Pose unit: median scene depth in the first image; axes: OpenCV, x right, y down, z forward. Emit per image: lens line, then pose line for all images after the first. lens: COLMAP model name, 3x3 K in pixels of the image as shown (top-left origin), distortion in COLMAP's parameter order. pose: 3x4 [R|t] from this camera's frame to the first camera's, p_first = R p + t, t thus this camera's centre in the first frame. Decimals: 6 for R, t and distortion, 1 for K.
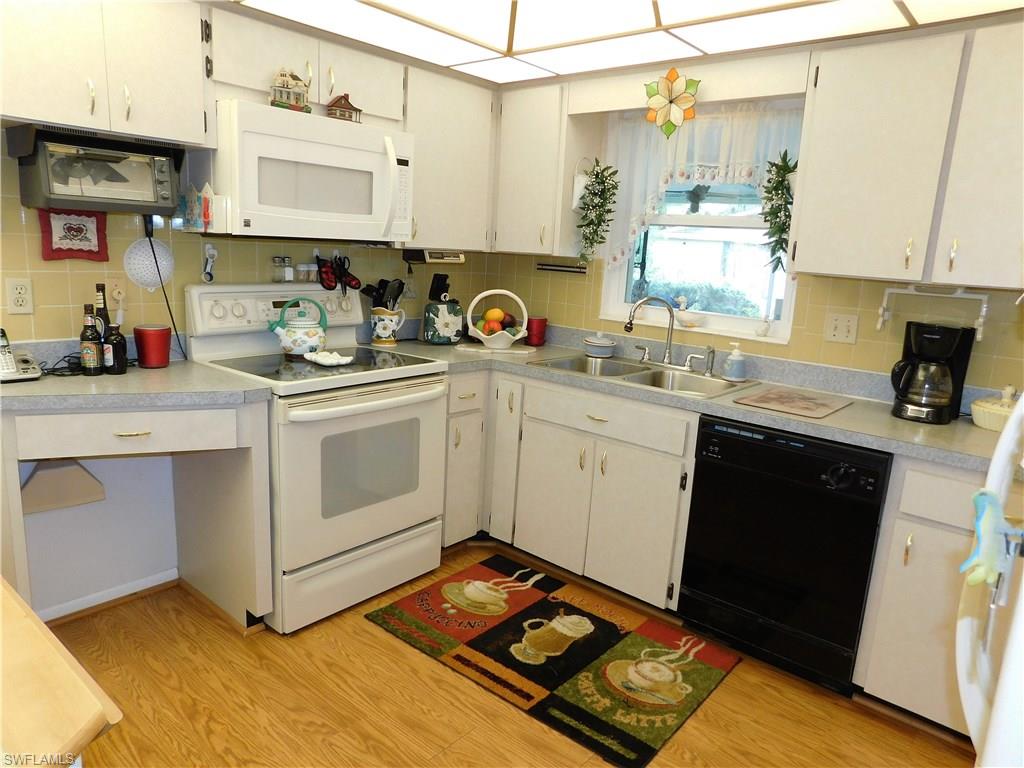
lens RADIAL K [[692.1, 0, 461.3], [0, 692.1, 384.9], [0, 0, 1]] dist [-0.004233, 0.028440]
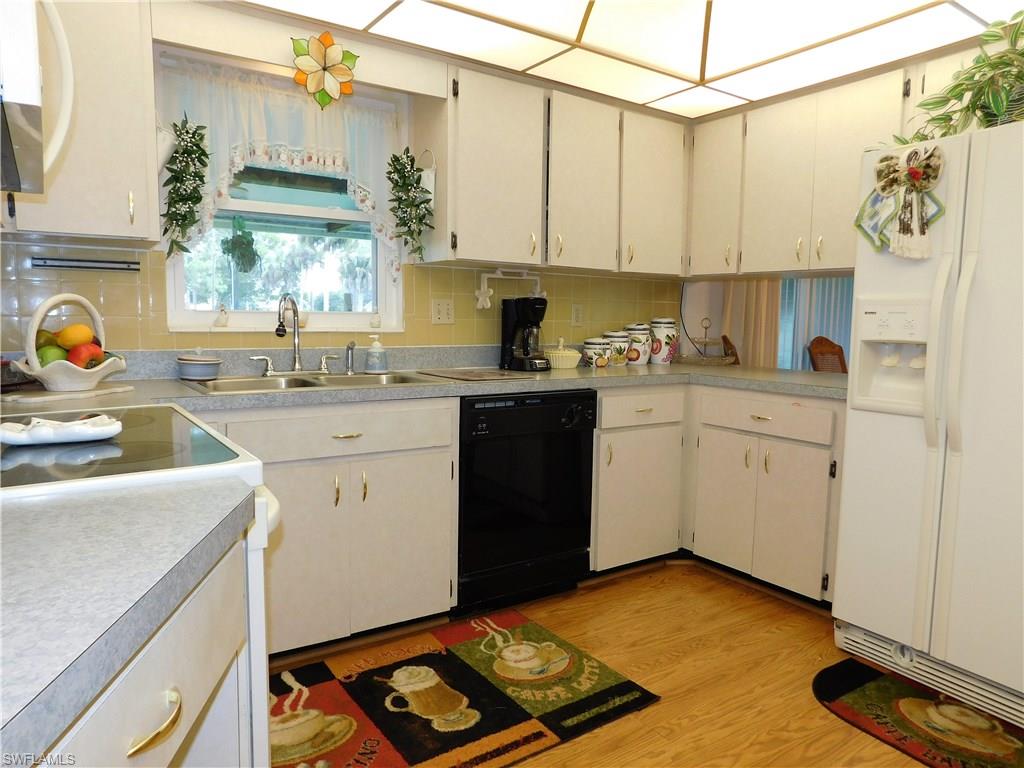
lens RADIAL K [[722.5, 0, 514.5], [0, 722.5, 388.6], [0, 0, 1]] dist [-0.048215, 0.042382]
pose [[0.219971, -0.143995, 0.964820, -0.640573], [0.192154, 0.976064, 0.101863, -0.061185], [-0.956394, 0.162987, 0.242375, 0.669567]]
